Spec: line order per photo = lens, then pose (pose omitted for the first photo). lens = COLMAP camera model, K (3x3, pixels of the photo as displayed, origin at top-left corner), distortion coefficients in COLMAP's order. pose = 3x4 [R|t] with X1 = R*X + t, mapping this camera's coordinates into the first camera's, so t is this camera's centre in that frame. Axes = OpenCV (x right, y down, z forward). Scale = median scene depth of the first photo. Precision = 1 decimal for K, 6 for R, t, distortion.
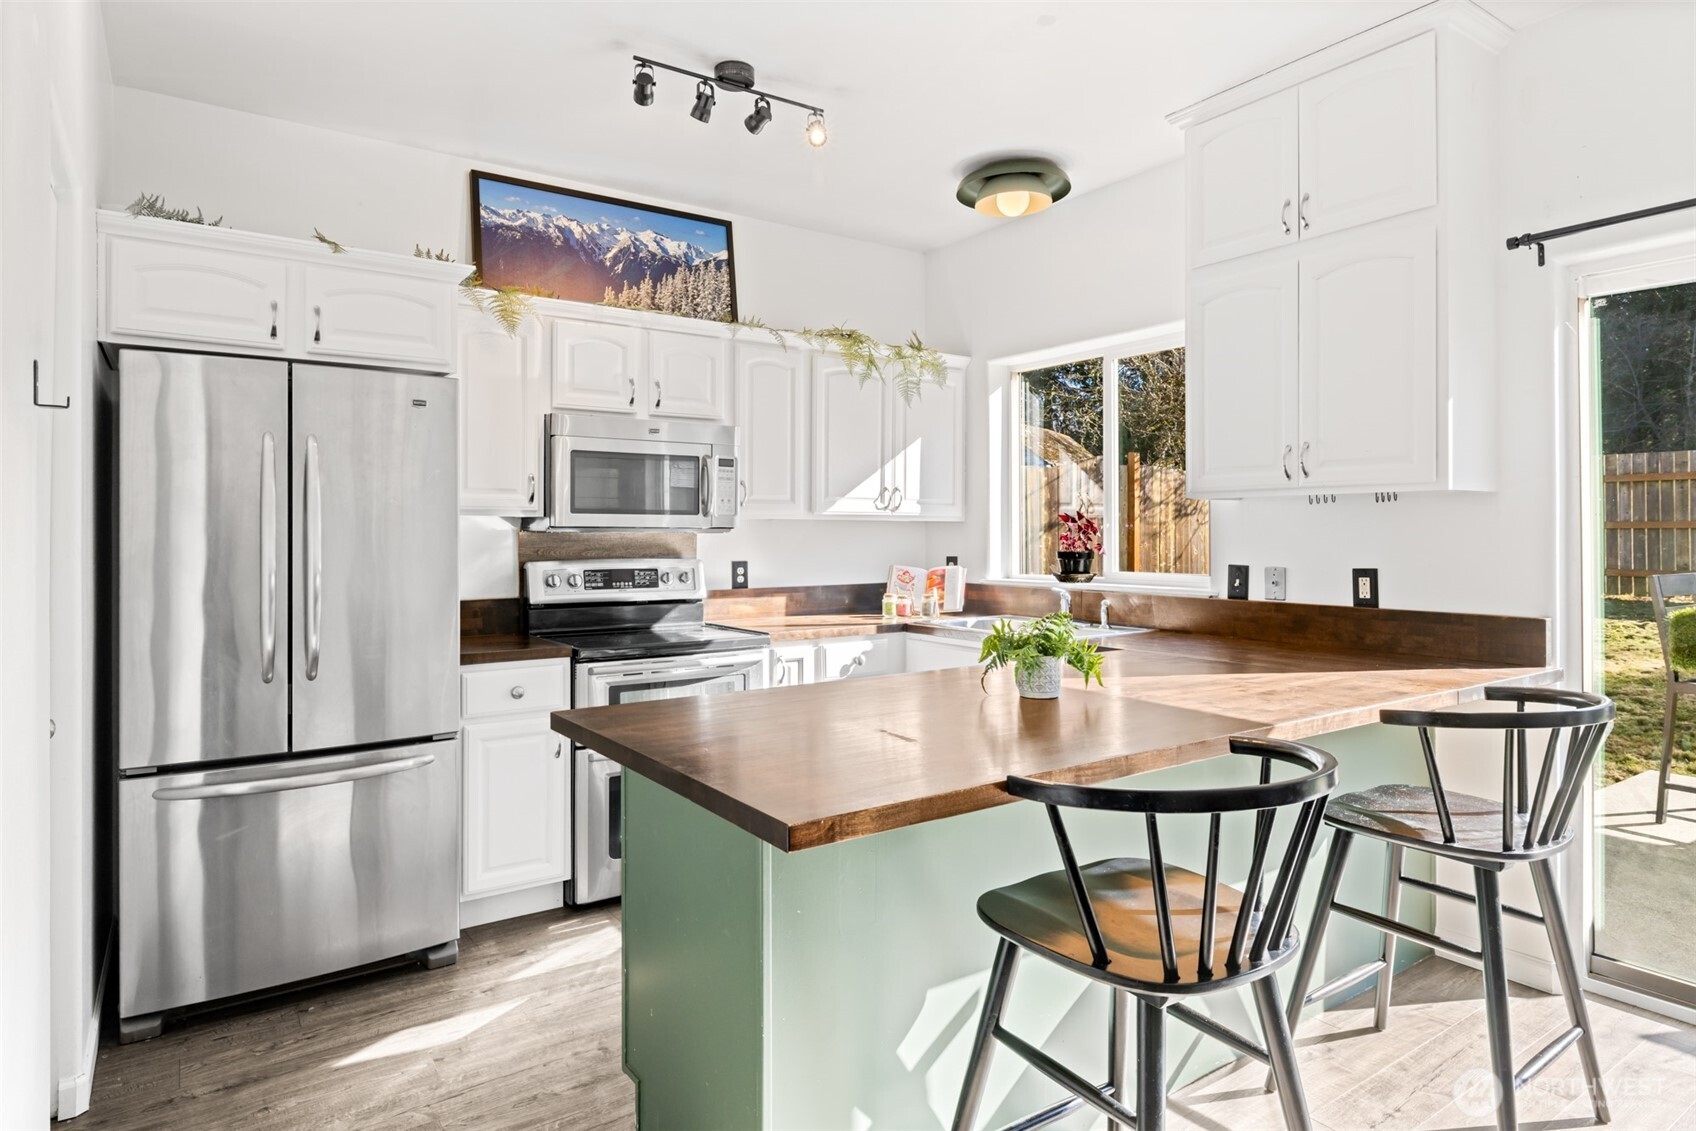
lens RADIAL K [[972.2, 0, 850.9], [0, 972.2, 551.0], [0, 0, 1]] dist [-0.008499, 0.000357]
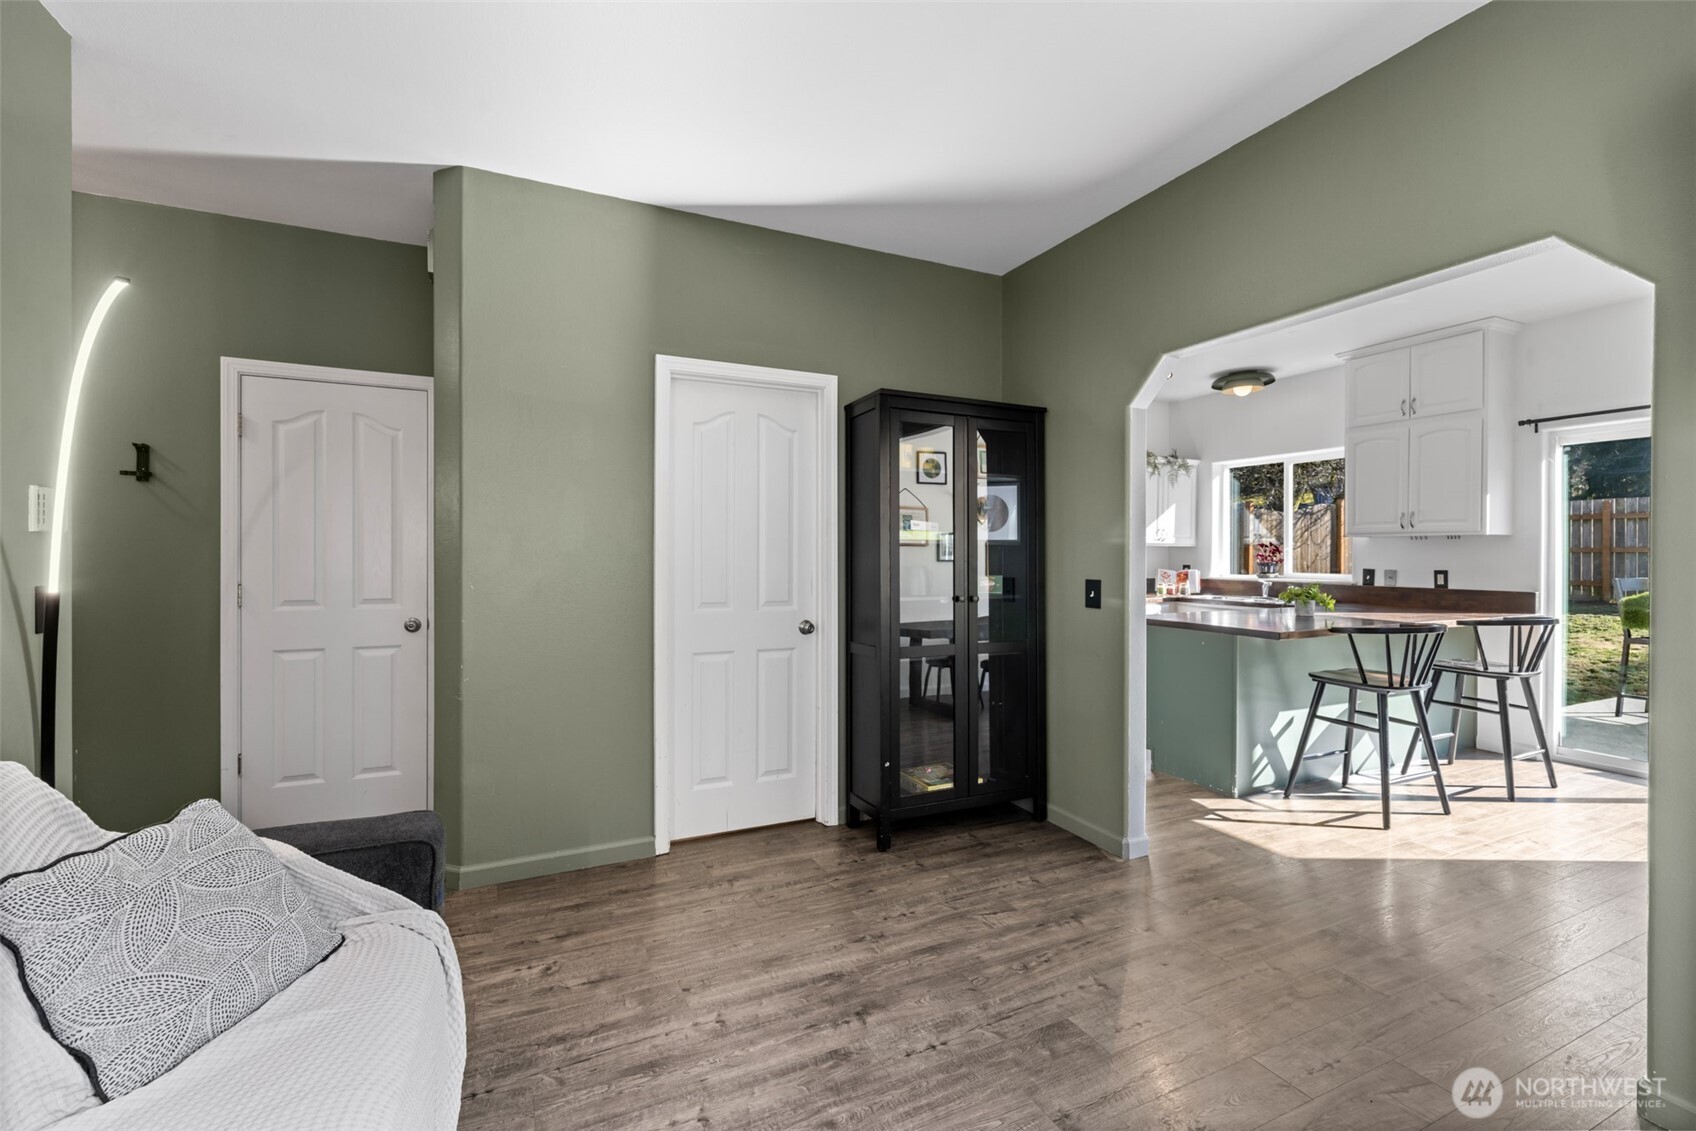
lens RADIAL K [[725.4, 0, 846.3], [0, 725.4, 569.5], [0, 0, 1]] dist [0.001886, -0.000440]
pose [[0.985946, 0.010136, -0.166754, -0.481524], [-0.009232, 0.999938, 0.006197, 0.018513], [0.166807, -0.004570, 0.985979, -0.773477]]
